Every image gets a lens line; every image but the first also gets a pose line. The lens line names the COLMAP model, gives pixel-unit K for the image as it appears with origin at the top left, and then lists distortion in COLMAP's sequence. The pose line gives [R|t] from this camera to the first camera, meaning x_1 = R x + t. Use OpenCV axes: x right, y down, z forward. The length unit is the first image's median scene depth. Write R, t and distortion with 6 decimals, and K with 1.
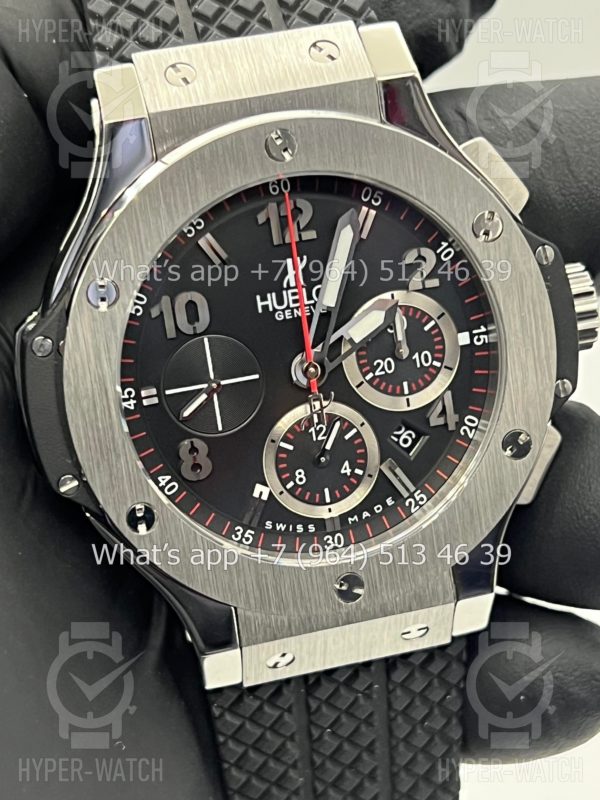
lens RADIAL K [[1863.4, 0, 300.0], [0, 1863.4, 400.0], [0, 0, 1]] dist [0.031339, 0.026844]
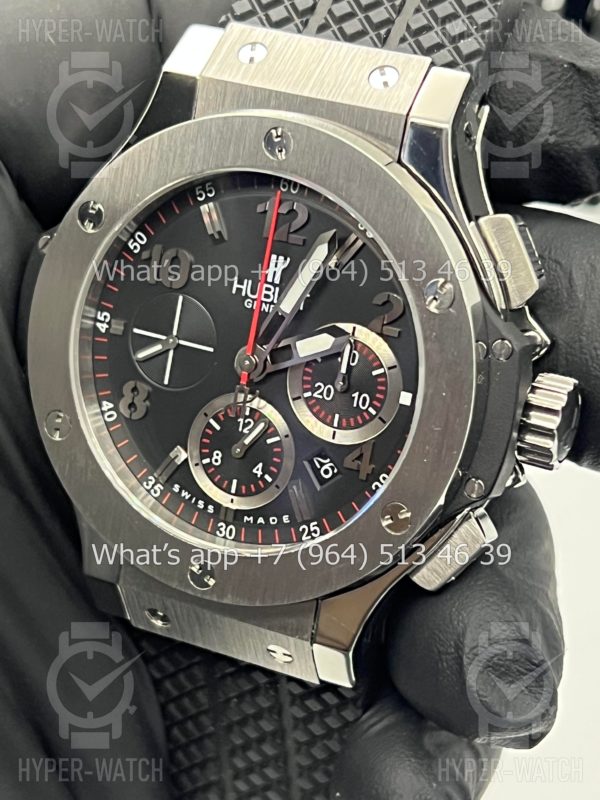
lens RADIAL K [[1863.4, 0, 300.0], [0, 1863.4, 400.0], [0, 0, 1]] dist [0.031339, 0.026844]
pose [[0.779533, 0.389906, -0.490206, 0.529013], [-0.393961, 0.913646, 0.100224, -0.109375], [0.486953, 0.114994, 0.865825, 0.129193]]
